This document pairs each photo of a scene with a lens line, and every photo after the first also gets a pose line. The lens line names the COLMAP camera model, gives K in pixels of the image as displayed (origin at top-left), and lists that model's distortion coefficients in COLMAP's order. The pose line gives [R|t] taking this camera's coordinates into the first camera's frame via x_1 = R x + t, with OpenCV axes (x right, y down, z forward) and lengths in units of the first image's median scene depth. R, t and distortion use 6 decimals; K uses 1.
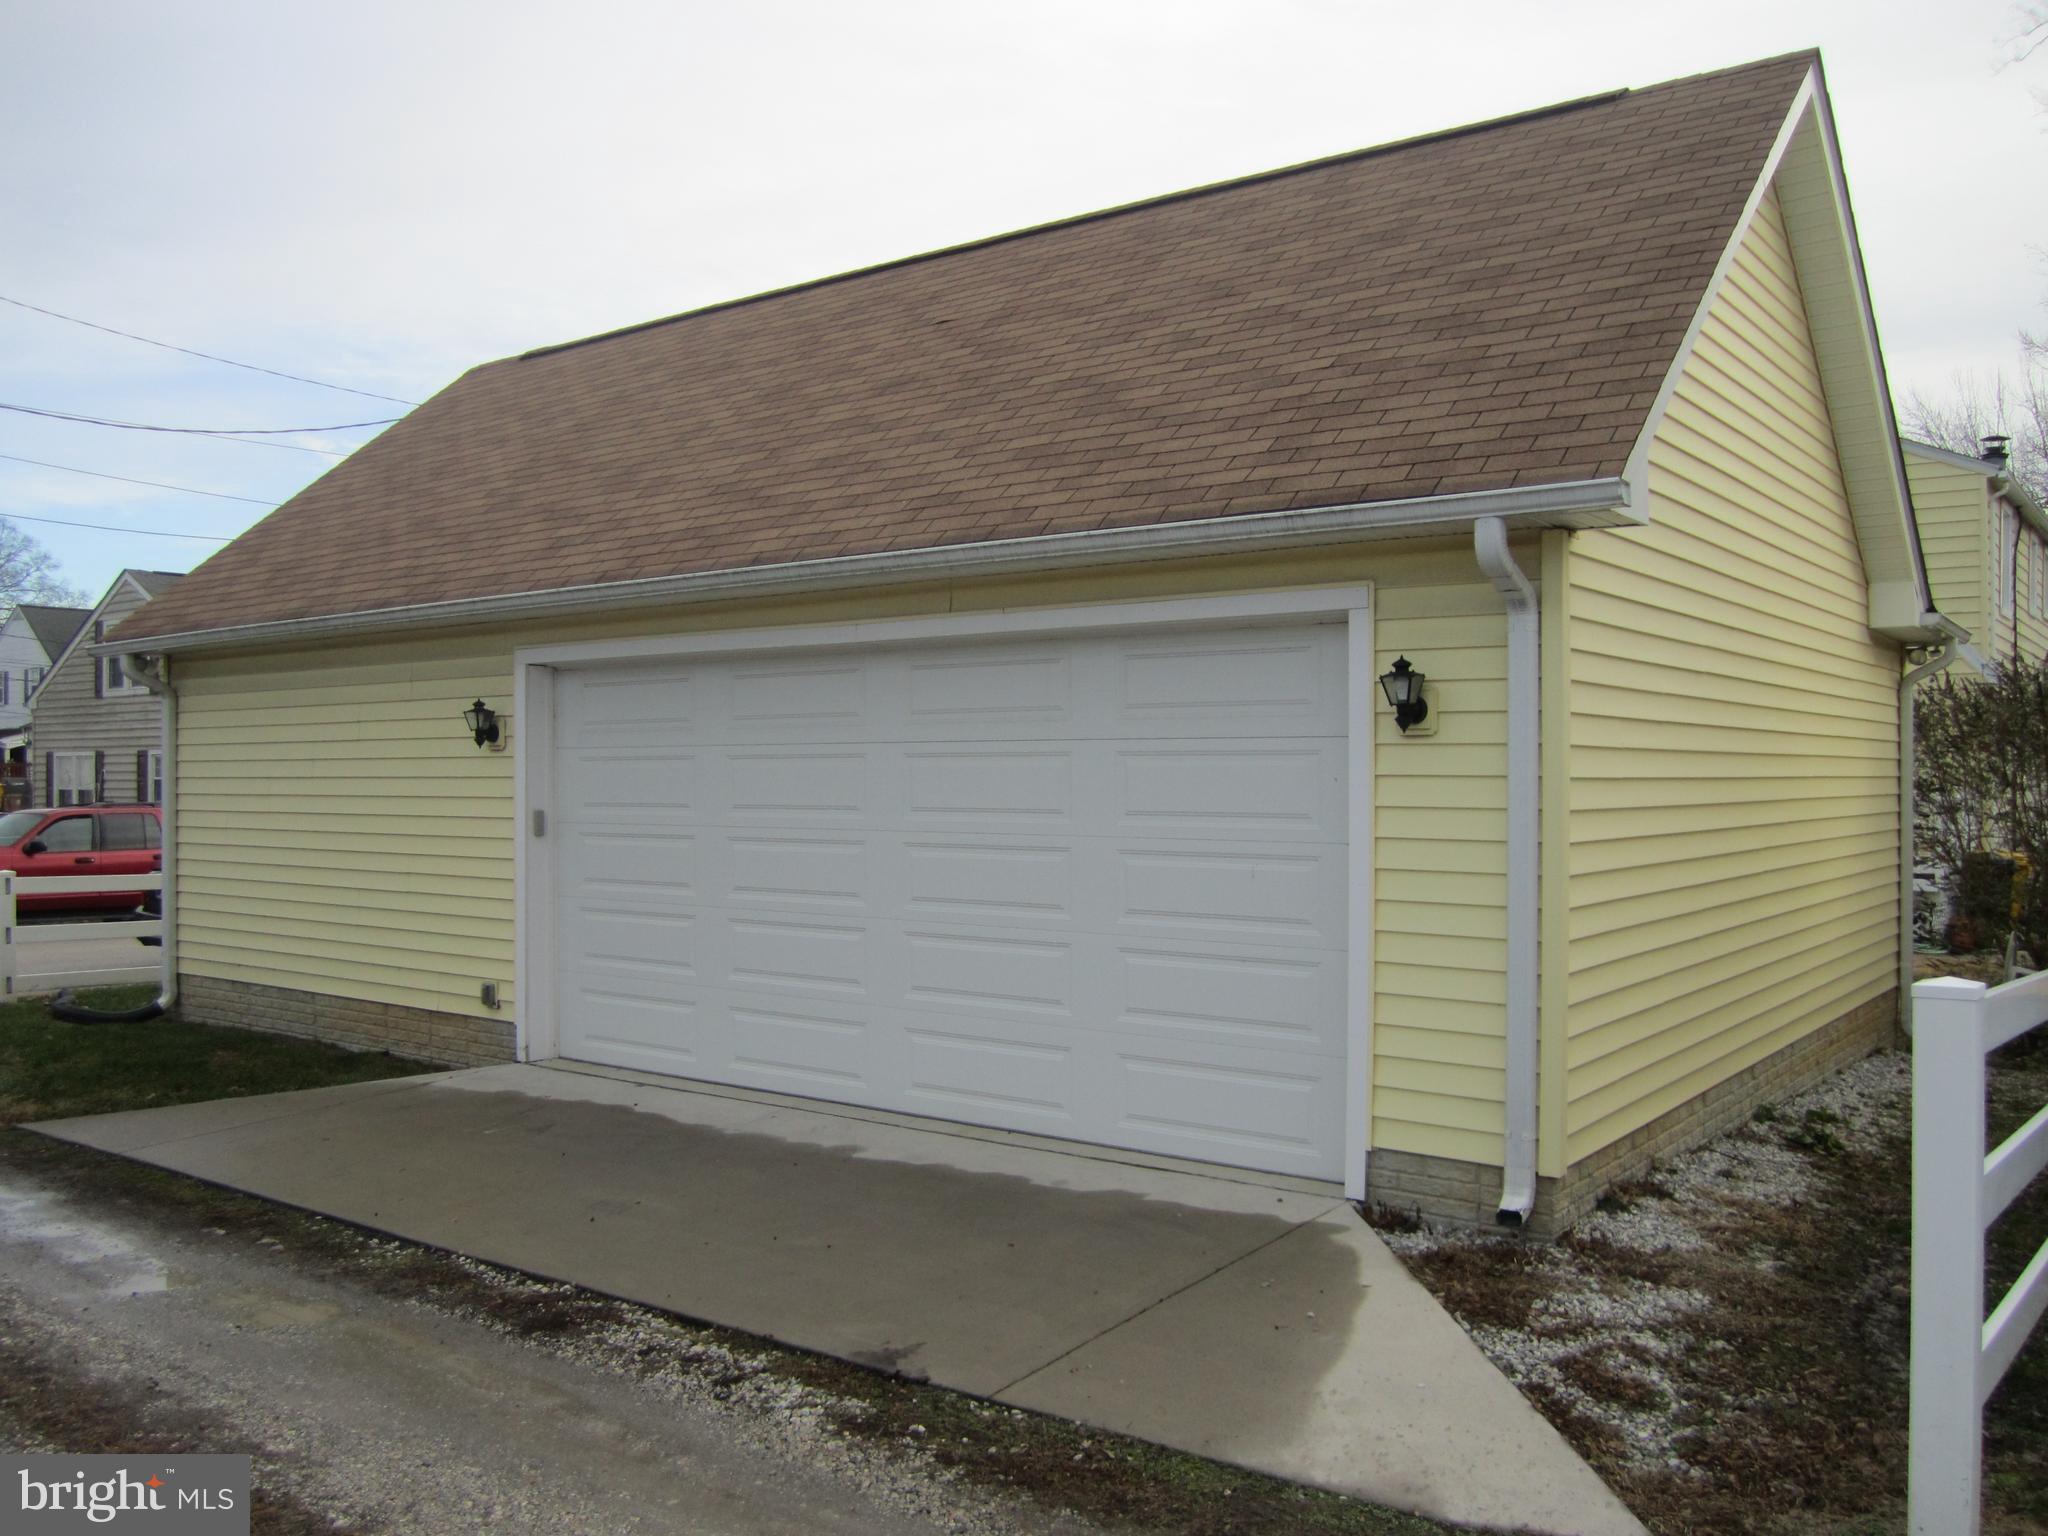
lens RADIAL K [[1680.0, 0, 1024.0], [0, 1680.0, 768.0], [0, 0, 1]] dist [-0.038435, -0.003090]
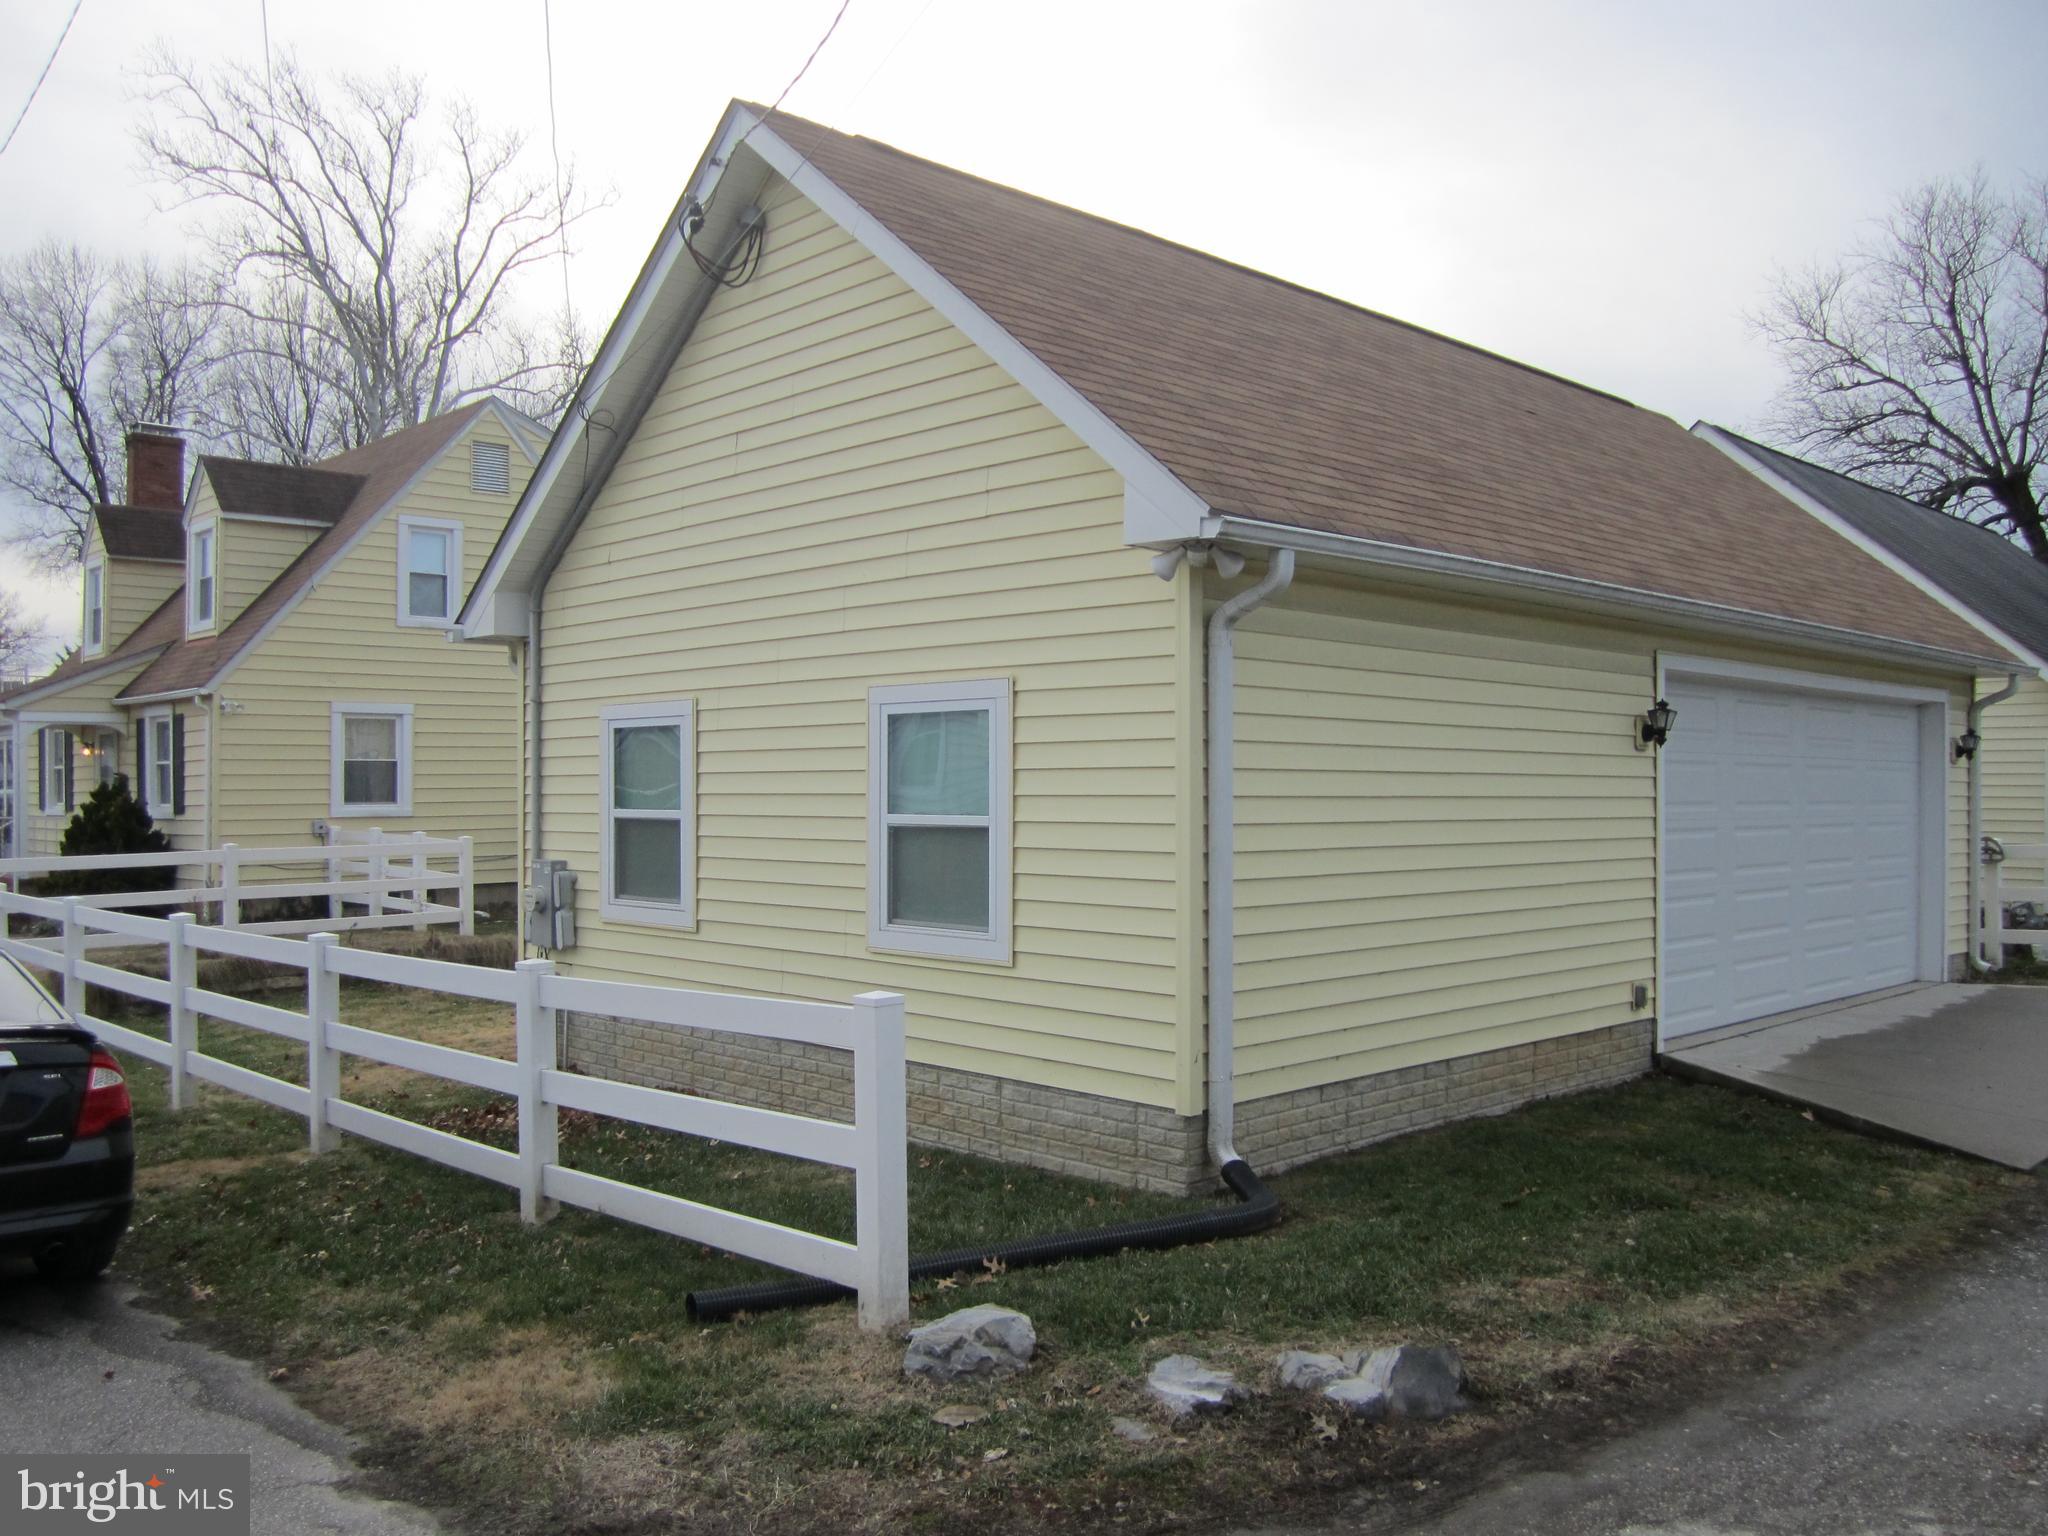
lens RADIAL K [[1680.0, 0, 1024.0], [0, 1680.0, 768.0], [0, 0, 1]] dist [-0.038435, -0.003090]
pose [[0.156077, 0.011972, 0.987672, -1.450772], [-0.011681, 0.999879, -0.010275, 0.015703], [-0.987676, -0.009933, 0.156197, 1.291598]]
